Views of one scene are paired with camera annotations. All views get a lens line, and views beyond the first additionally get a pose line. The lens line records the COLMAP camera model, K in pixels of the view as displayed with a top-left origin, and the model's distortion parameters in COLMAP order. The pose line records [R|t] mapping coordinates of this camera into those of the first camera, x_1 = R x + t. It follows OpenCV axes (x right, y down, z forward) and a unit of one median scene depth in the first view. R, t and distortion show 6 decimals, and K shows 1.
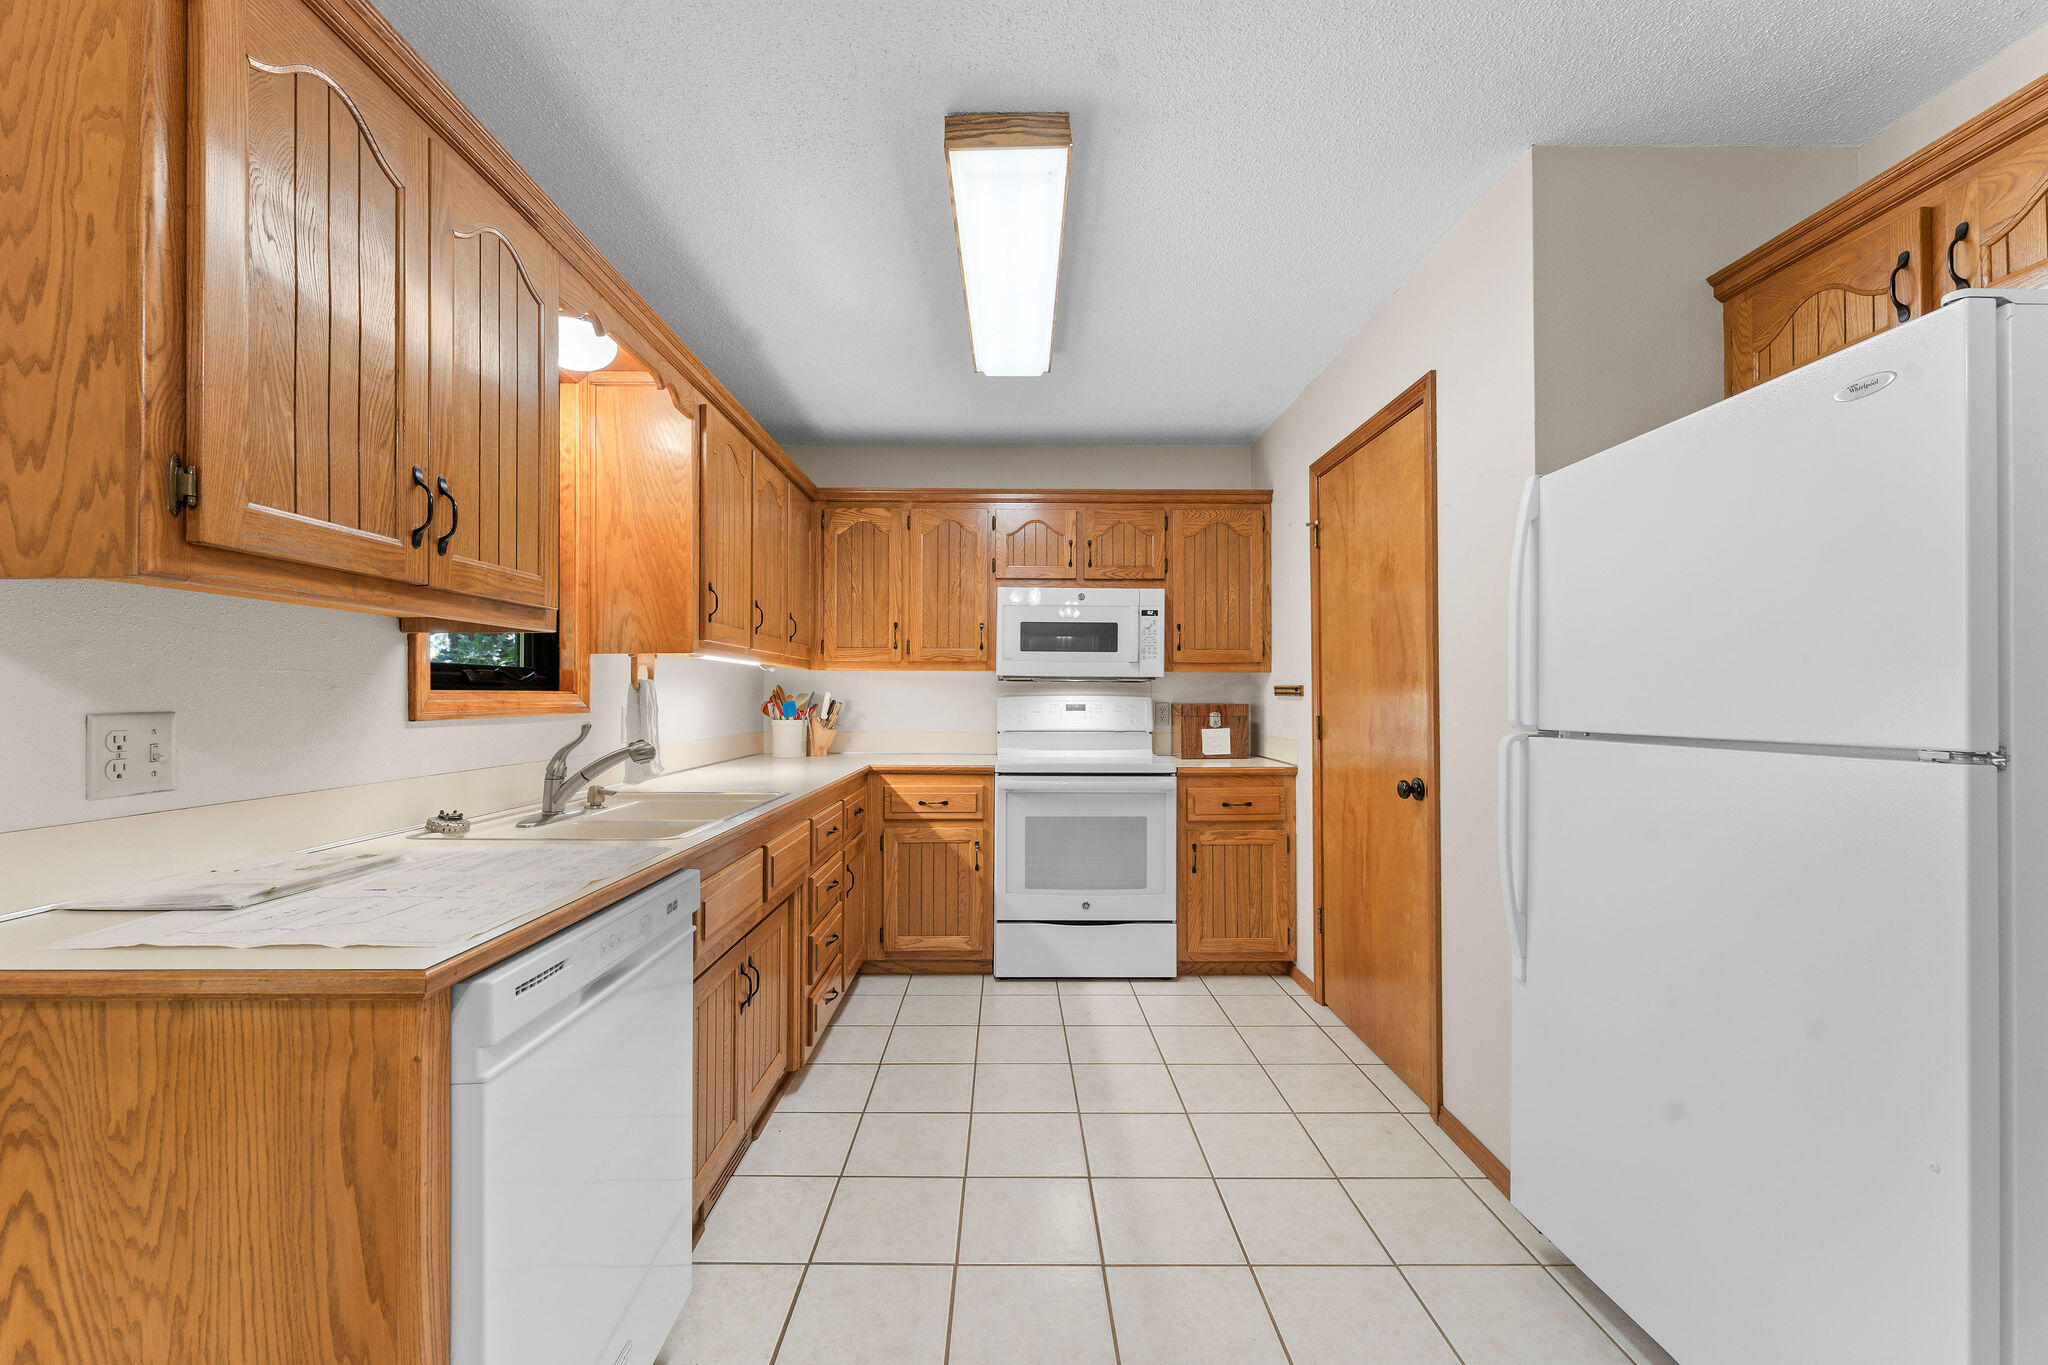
lens RADIAL K [[811.5, 0, 1017.5], [0, 811.5, 687.8], [0, 0, 1]] dist [0.000539, 0.000055]
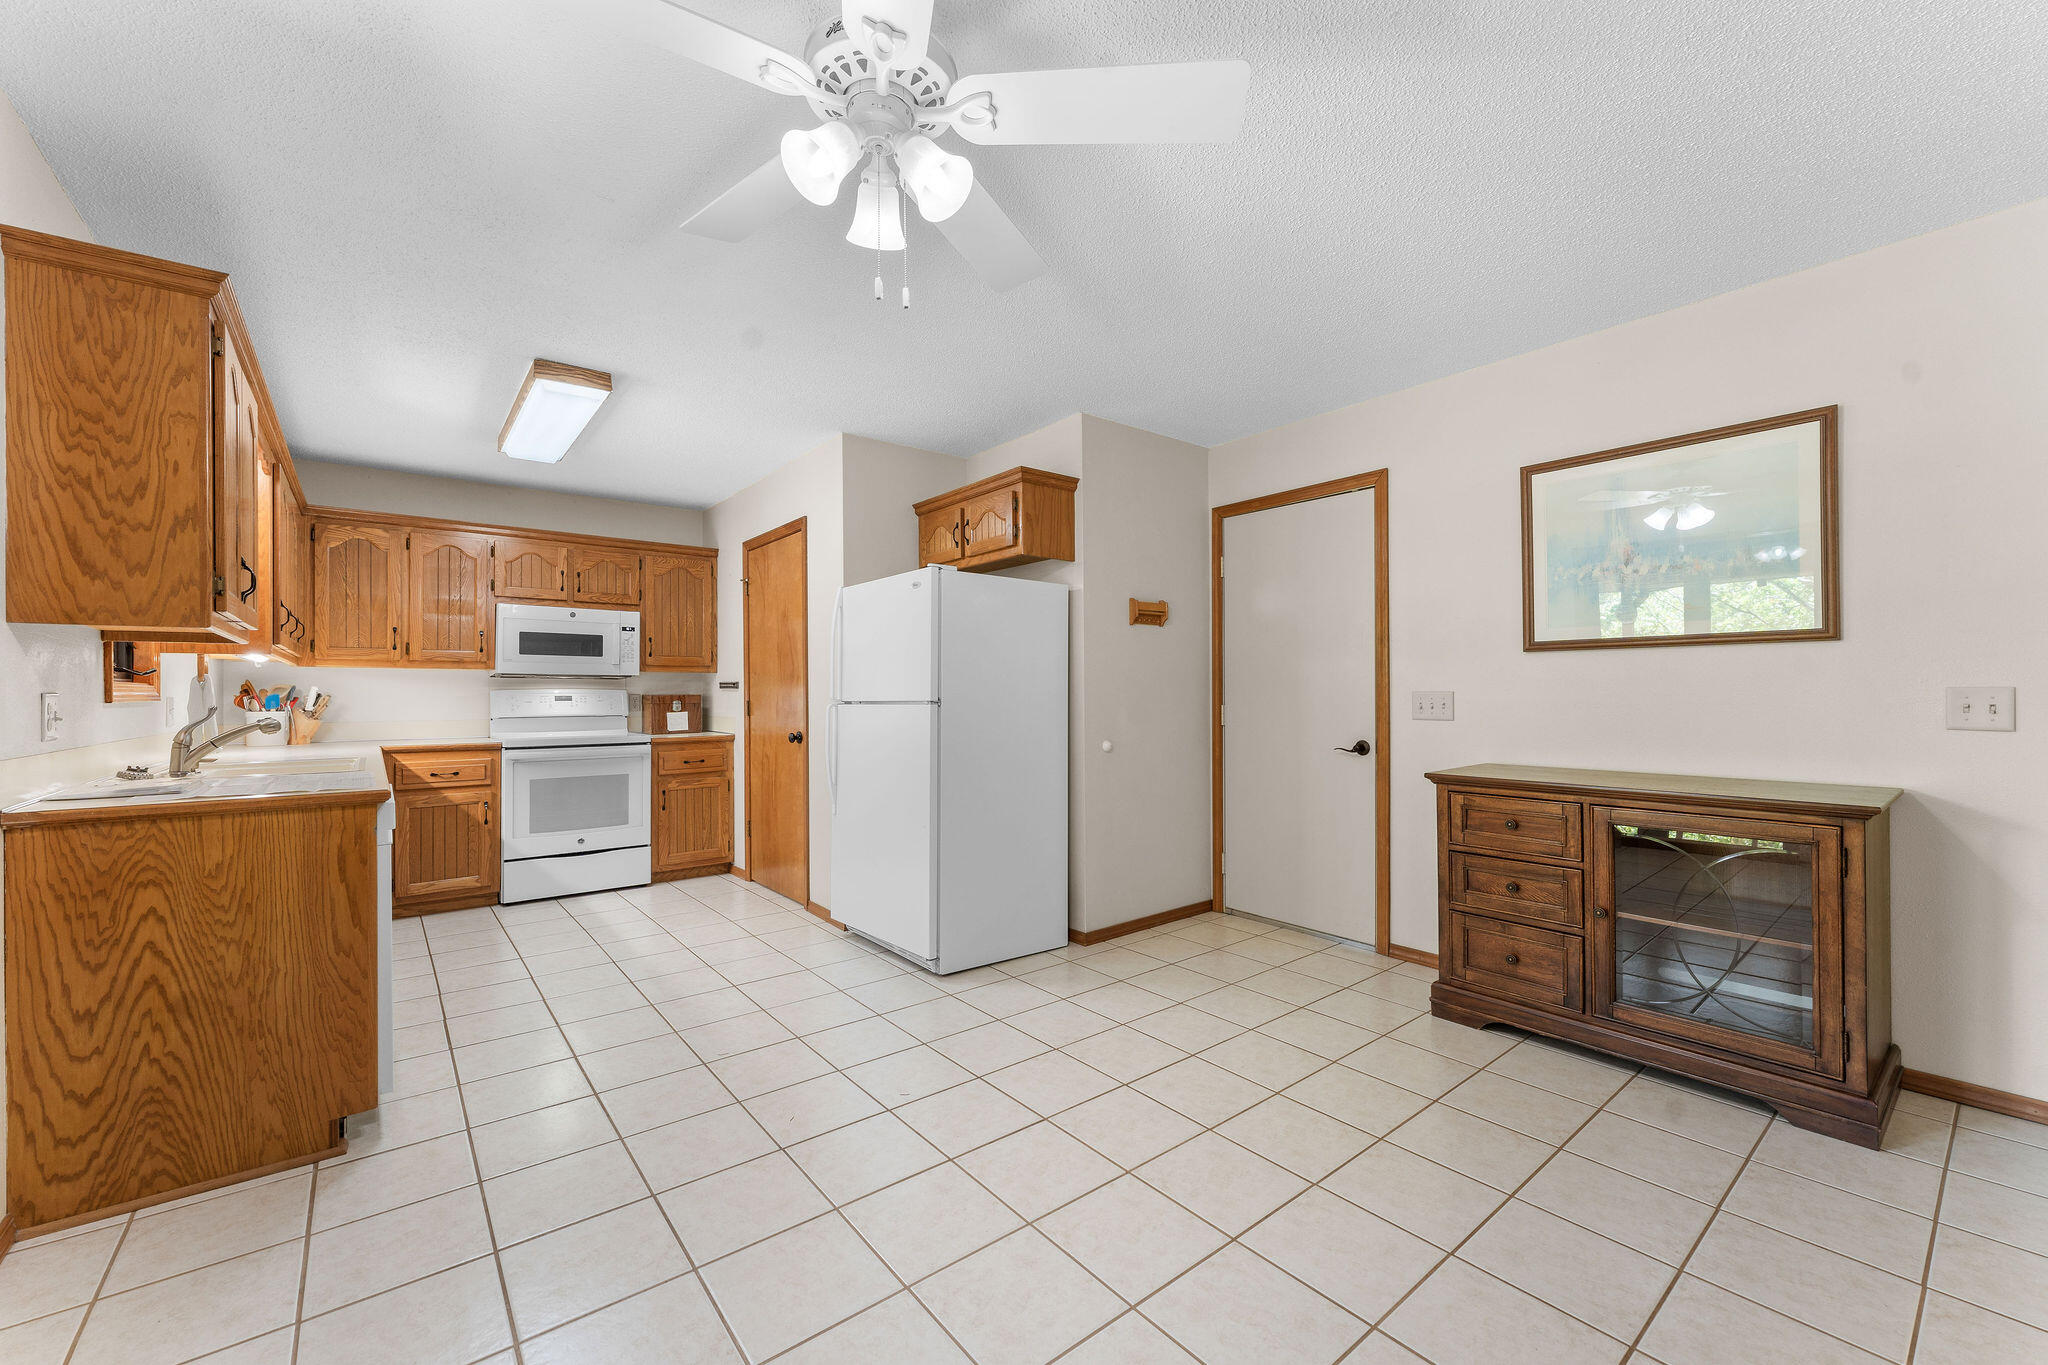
lens RADIAL K [[811.5, 0, 1017.5], [0, 811.5, 687.8], [0, 0, 1]] dist [0.000539, 0.000055]
pose [[0.787281, -0.000352, 0.616594, -0.180219], [-0.000988, 0.999998, 0.001832, 0.005145], [-0.616593, -0.002051, 0.787279, -0.536386]]
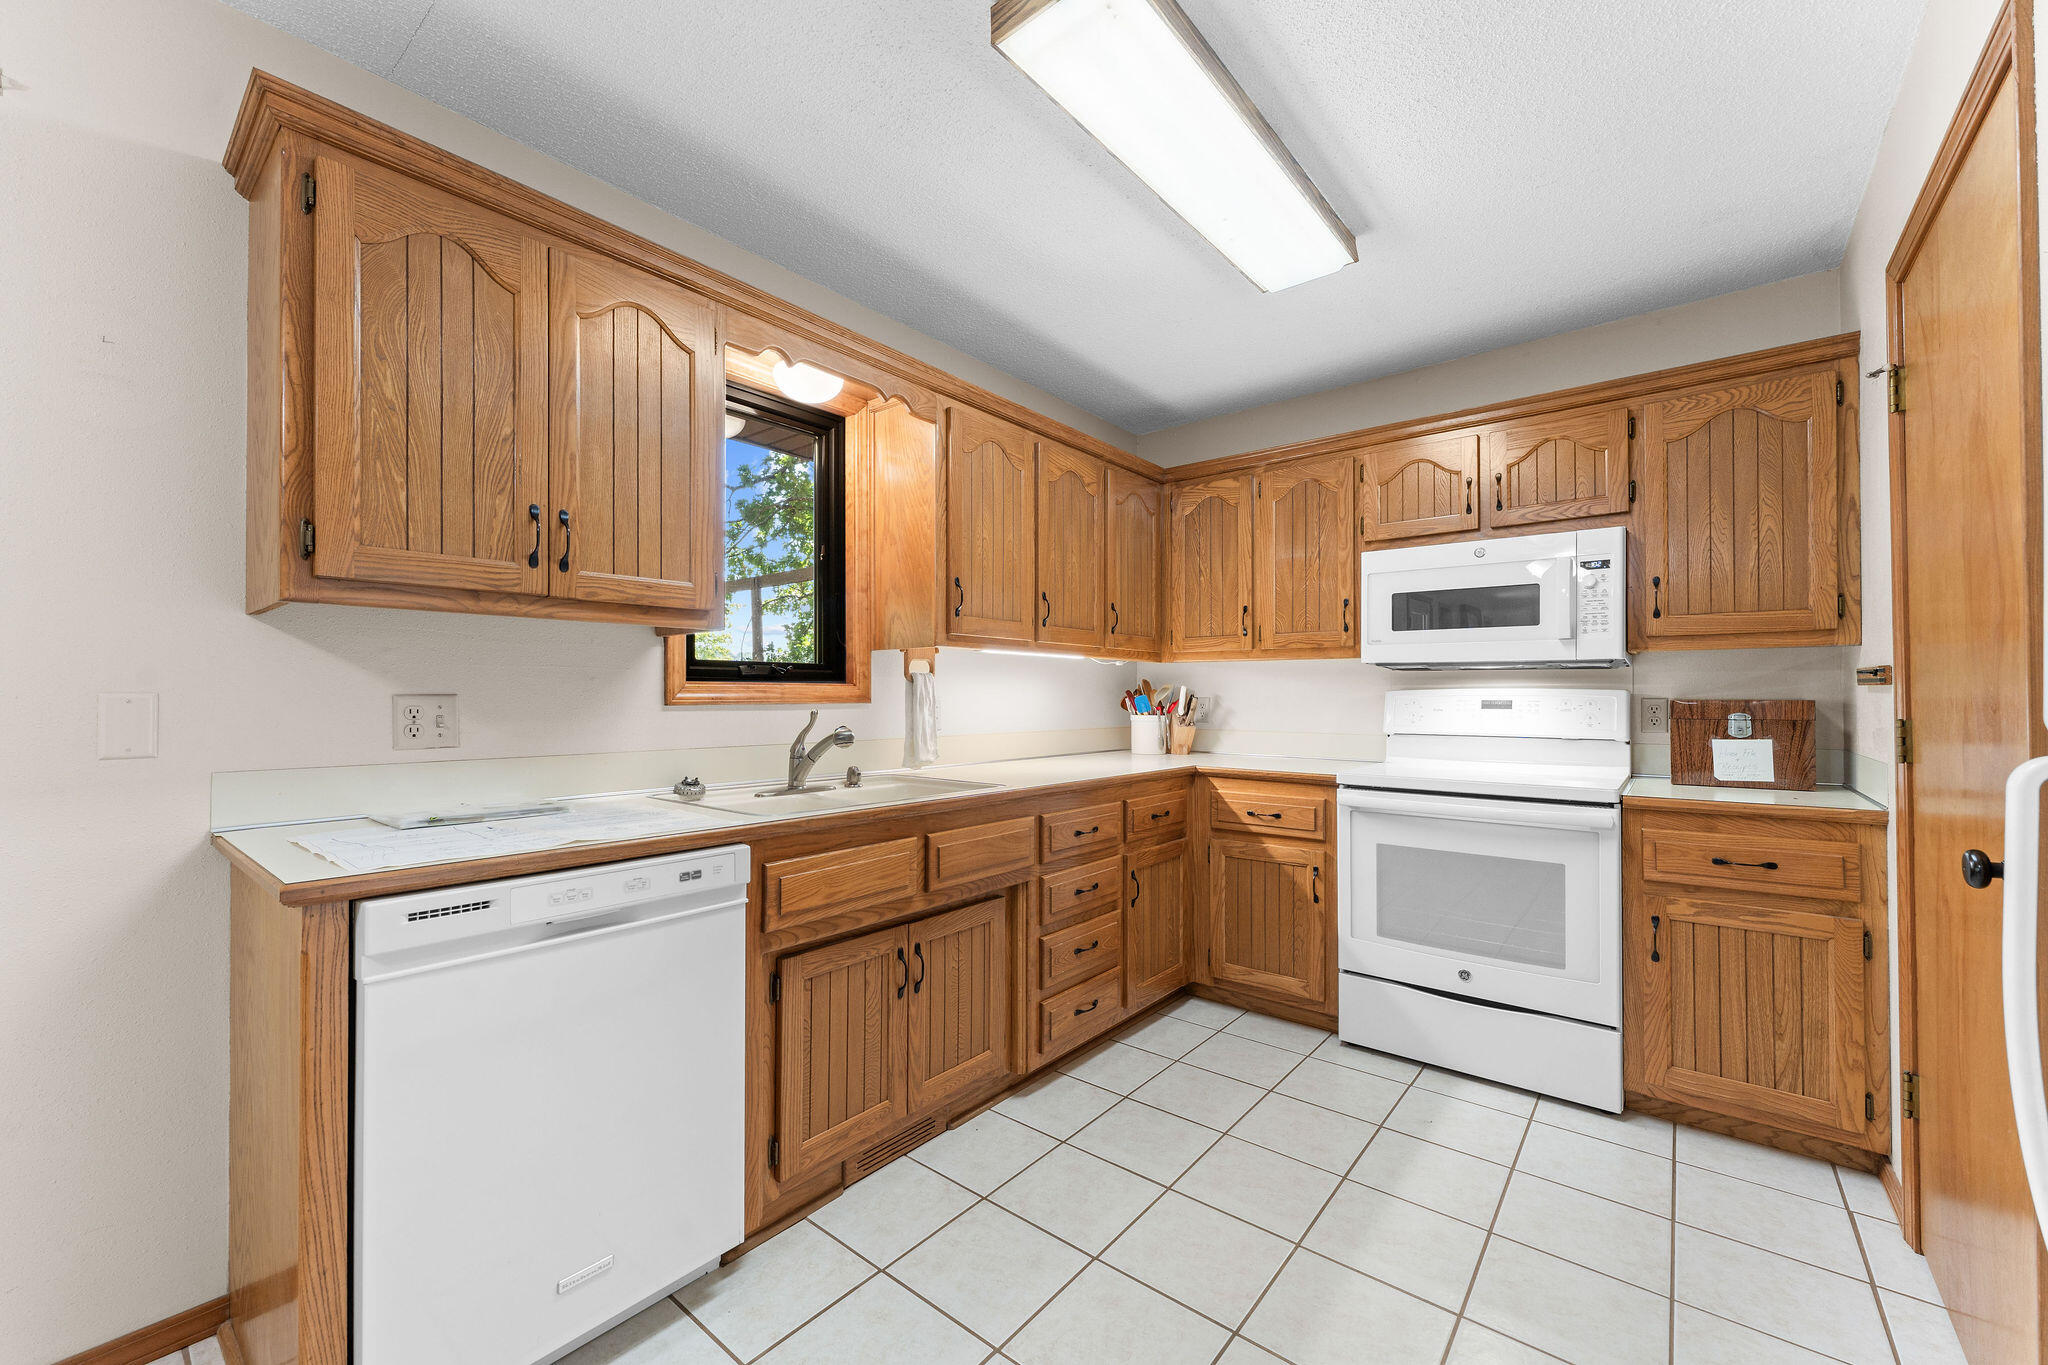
lens RADIAL K [[811.5, 0, 1017.5], [0, 811.5, 687.8], [0, 0, 1]] dist [0.000539, 0.000055]
pose [[0.766382, -0.007216, -0.642345, 0.245390], [0.006674, 0.999972, -0.003270, 0.010199], [0.642351, -0.001781, 0.766409, 0.182866]]
